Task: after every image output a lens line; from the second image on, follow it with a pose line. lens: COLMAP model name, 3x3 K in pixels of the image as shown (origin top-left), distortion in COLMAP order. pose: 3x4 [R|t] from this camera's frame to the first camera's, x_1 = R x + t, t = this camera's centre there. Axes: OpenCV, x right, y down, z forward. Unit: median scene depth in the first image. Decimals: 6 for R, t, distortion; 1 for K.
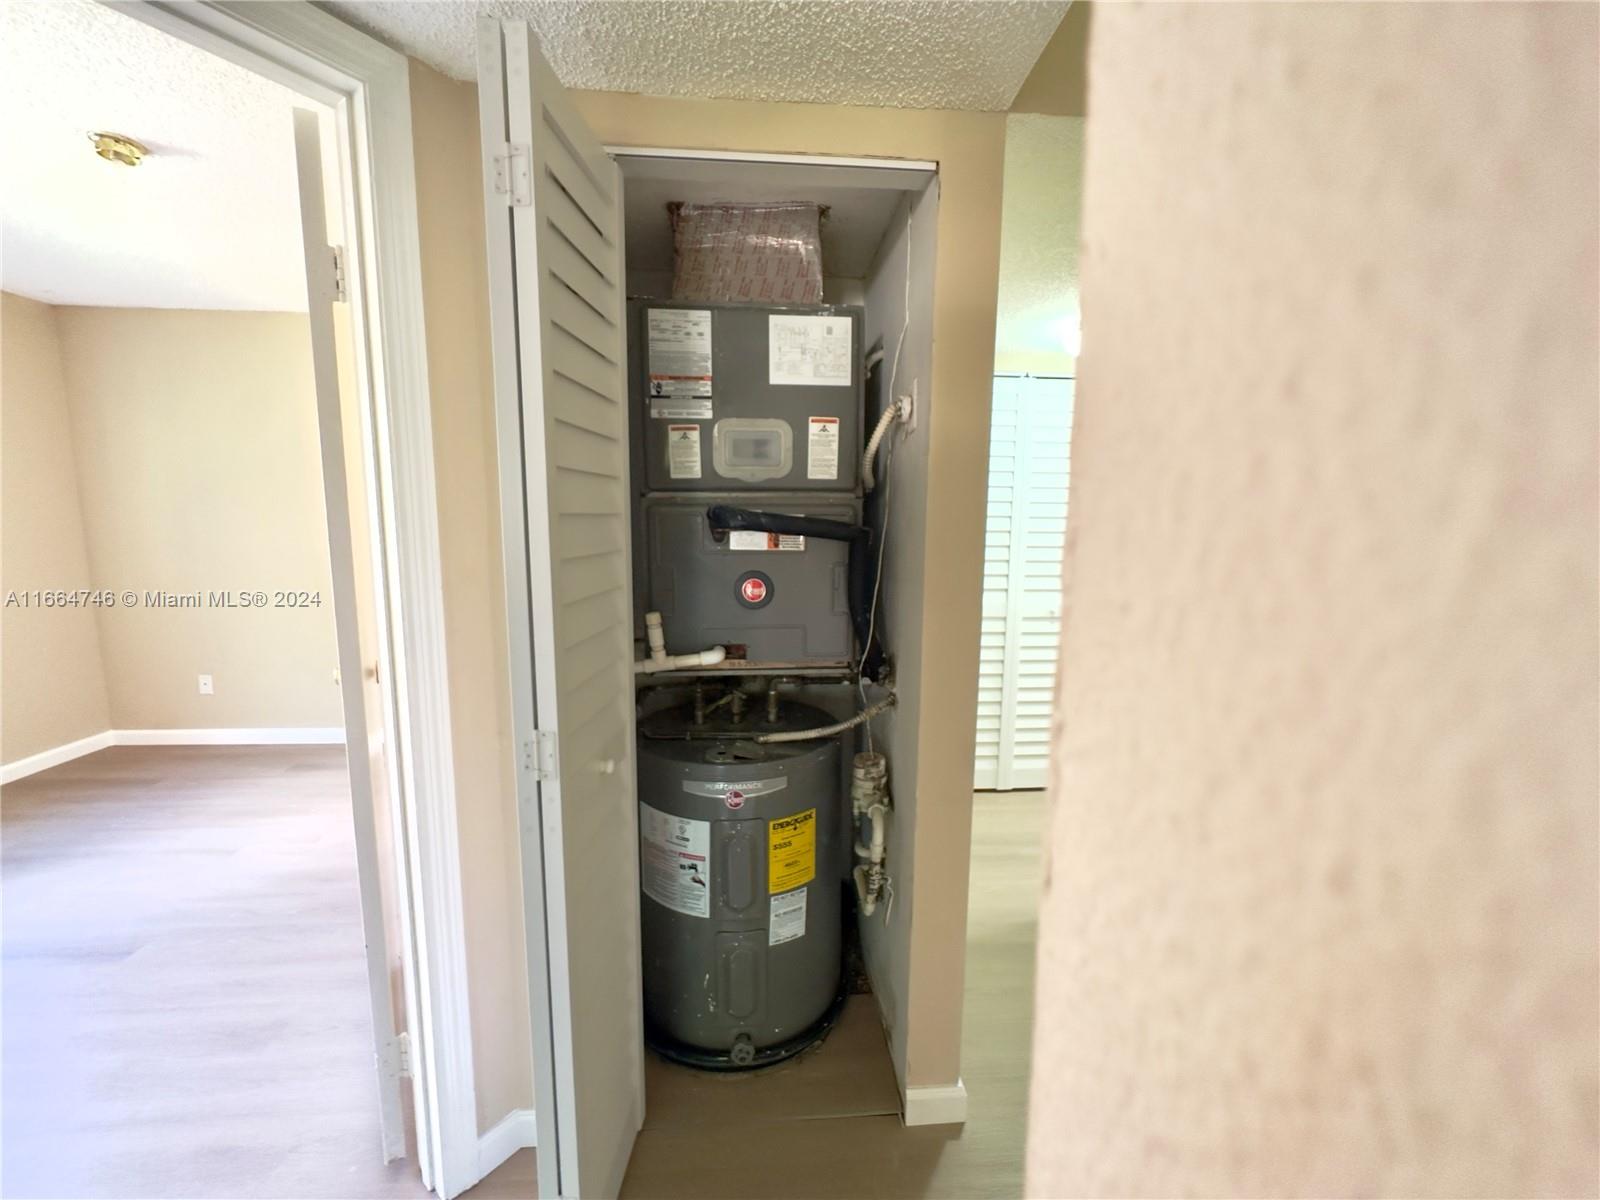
lens RADIAL K [[636.2, 0, 800.0], [0, 636.2, 600.0], [0, 0, 1]] dist [-0.001626, 0.000118]
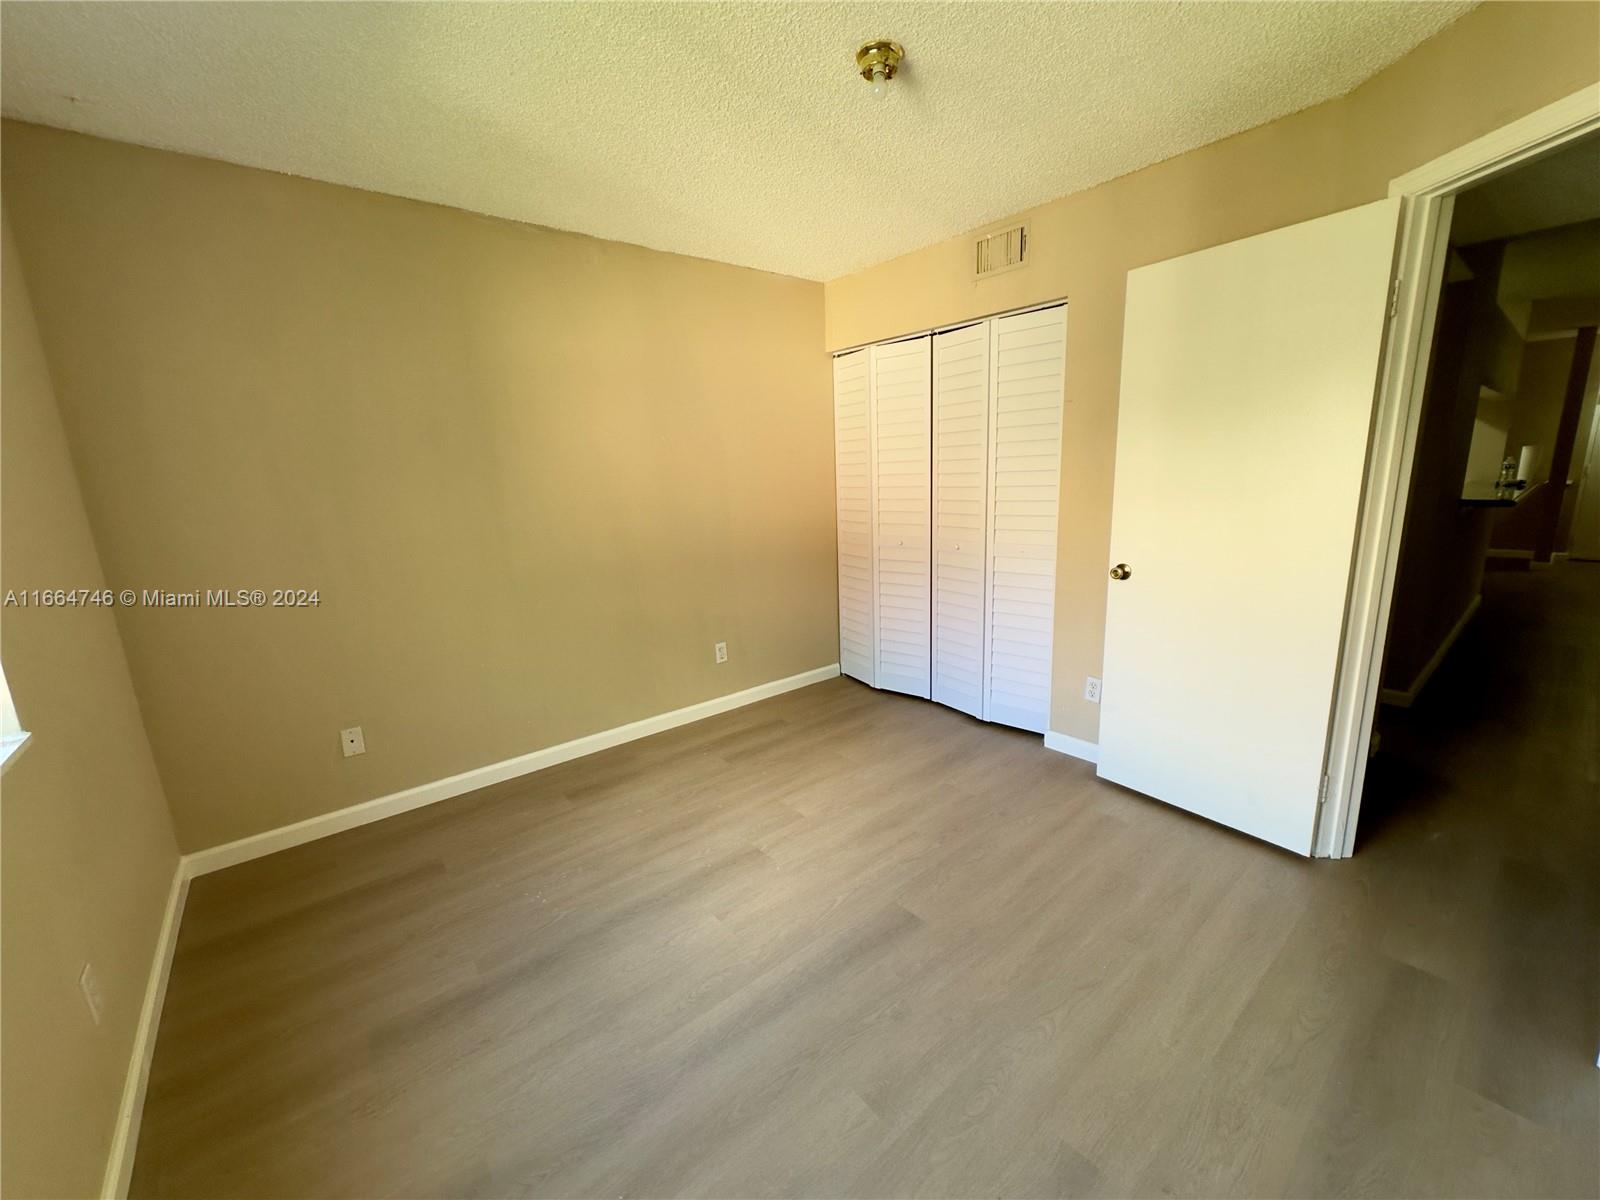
lens RADIAL K [[636.2, 0, 800.0], [0, 636.2, 600.0], [0, 0, 1]] dist [-0.001626, 0.000118]
pose [[0.815514, -0.164443, 0.554883, -1.006254], [0.133822, 0.986379, 0.095640, -0.020855], [-0.563052, -0.003740, 0.826413, 0.180993]]
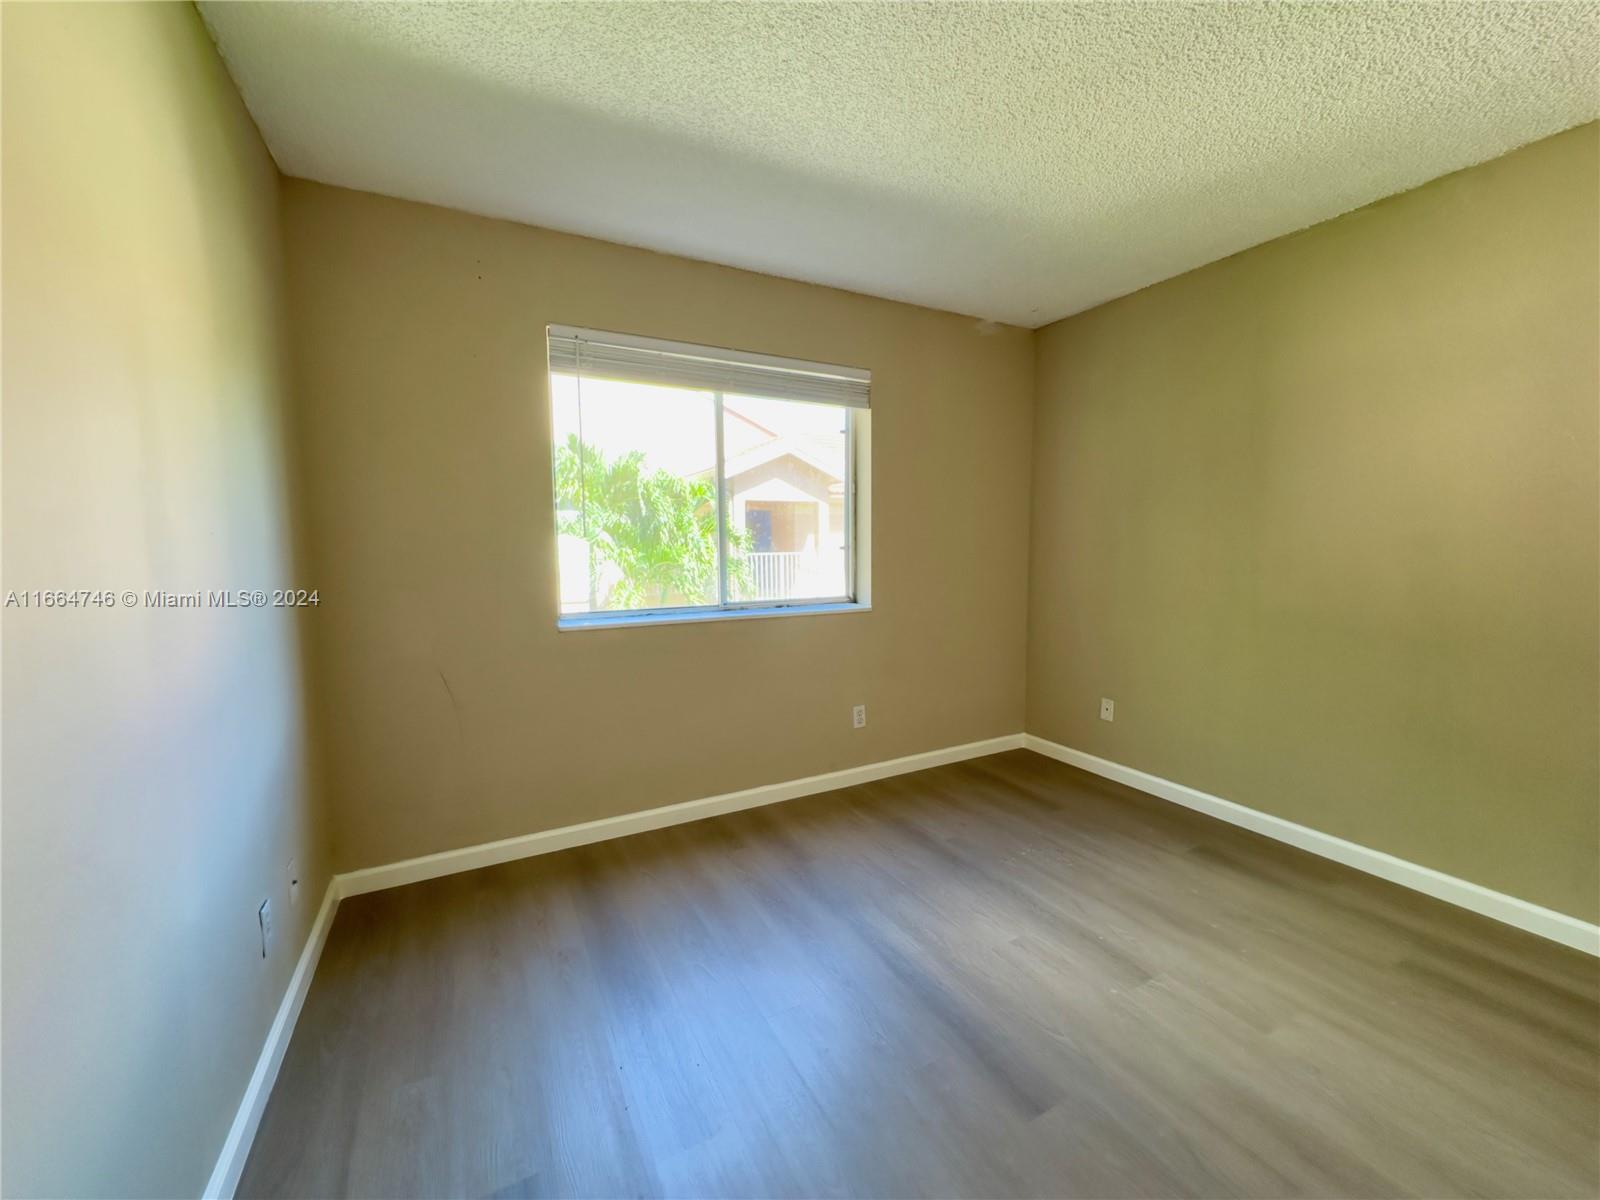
lens RADIAL K [[636.2, 0, 800.0], [0, 636.2, 600.0], [0, 0, 1]] dist [-0.001626, 0.000118]
pose [[0.397813, 0.061667, -0.915392, -0.335777], [-0.112320, 0.993507, 0.018117, 0.013623], [0.910565, 0.095610, 0.402157, 0.261918]]
